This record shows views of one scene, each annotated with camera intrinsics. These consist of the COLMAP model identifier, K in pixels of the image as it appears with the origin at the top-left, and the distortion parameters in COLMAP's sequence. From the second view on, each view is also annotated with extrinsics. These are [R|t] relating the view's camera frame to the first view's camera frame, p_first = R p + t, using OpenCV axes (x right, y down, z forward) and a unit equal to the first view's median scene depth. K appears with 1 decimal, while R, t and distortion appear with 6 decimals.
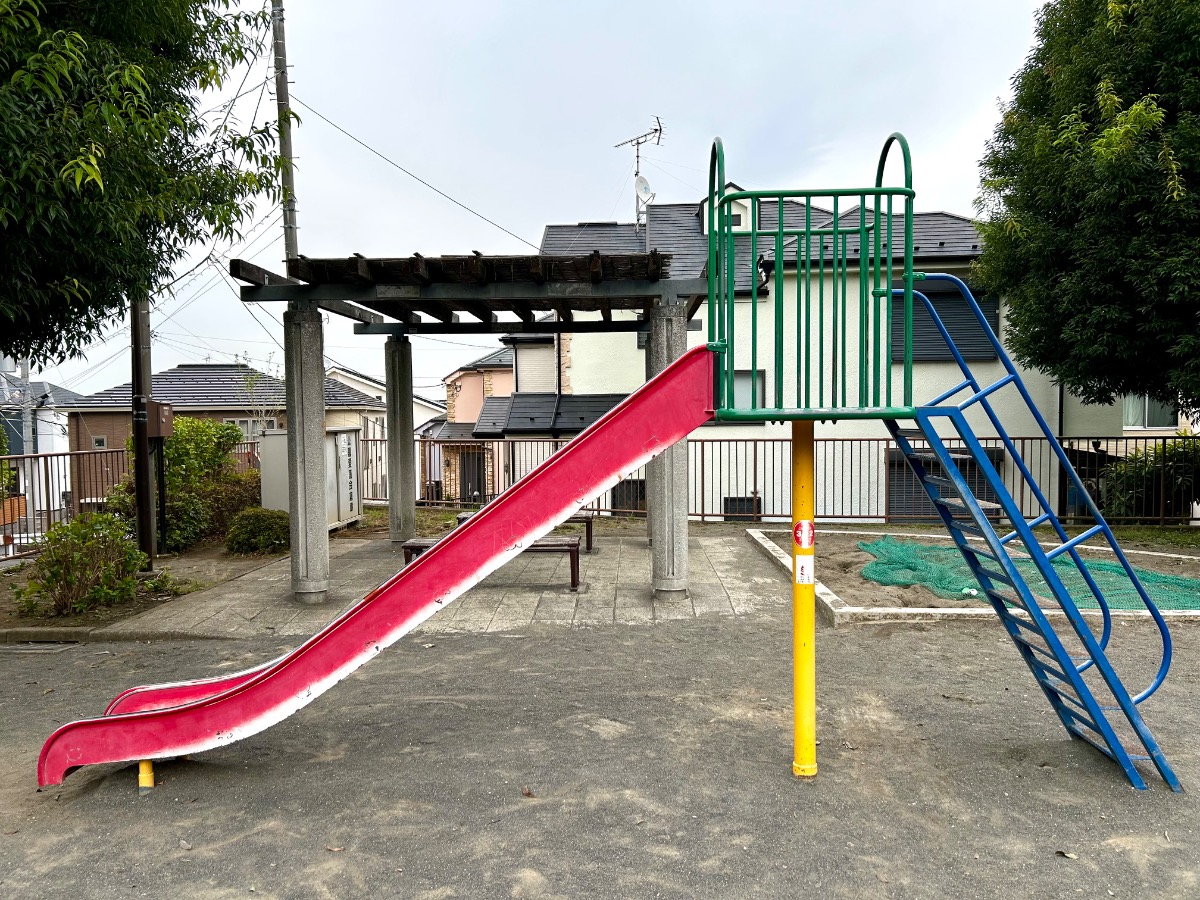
lens RADIAL K [[903.8, 0, 602.2], [0, 903.8, 457.2], [0, 0, 1]] dist [0.006130, -0.000296]
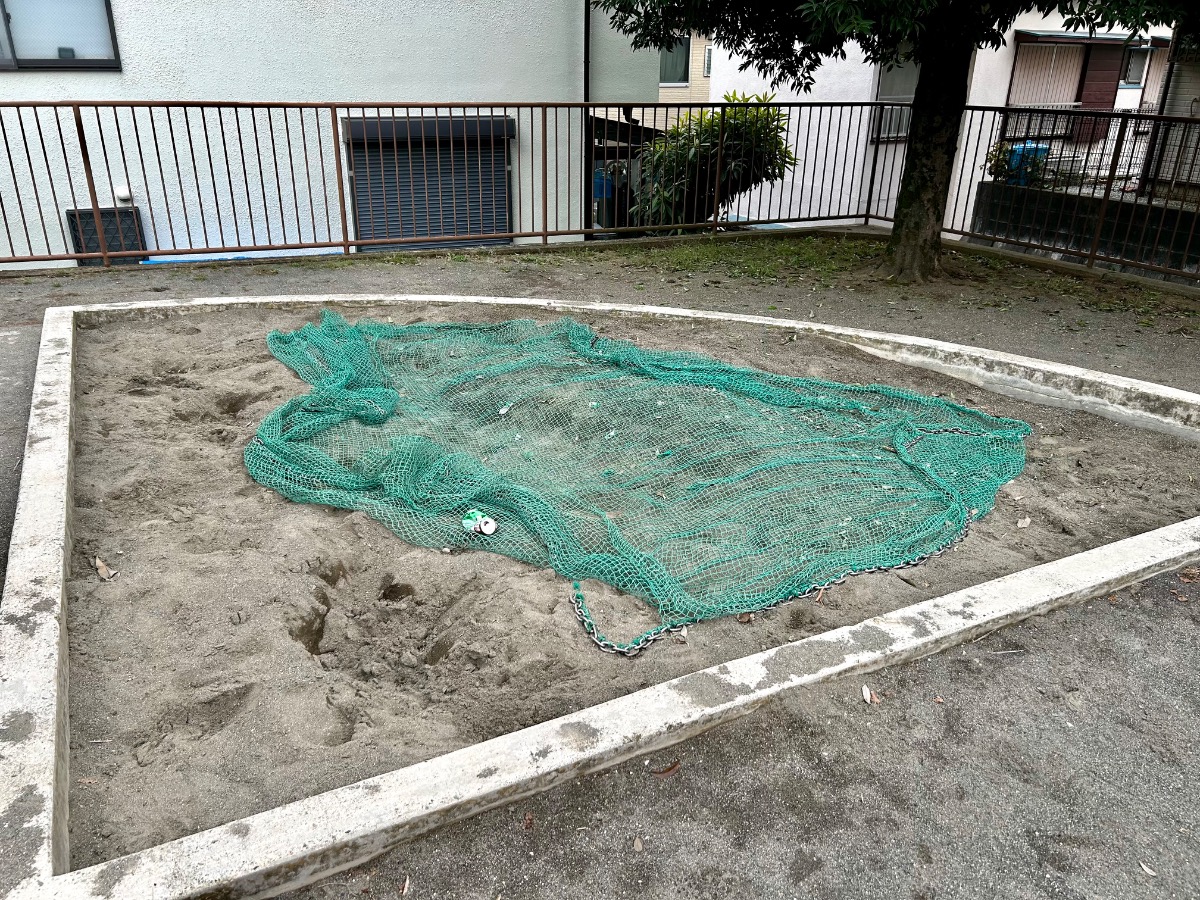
lens RADIAL K [[903.8, 0, 602.2], [0, 903.8, 457.2], [0, 0, 1]] dist [0.006130, -0.000296]
pose [[0.875875, -0.161888, 0.454571, 0.145105], [-0.009098, 0.936335, 0.350991, -0.012684], [-0.482452, -0.311560, 0.818639, 0.344612]]
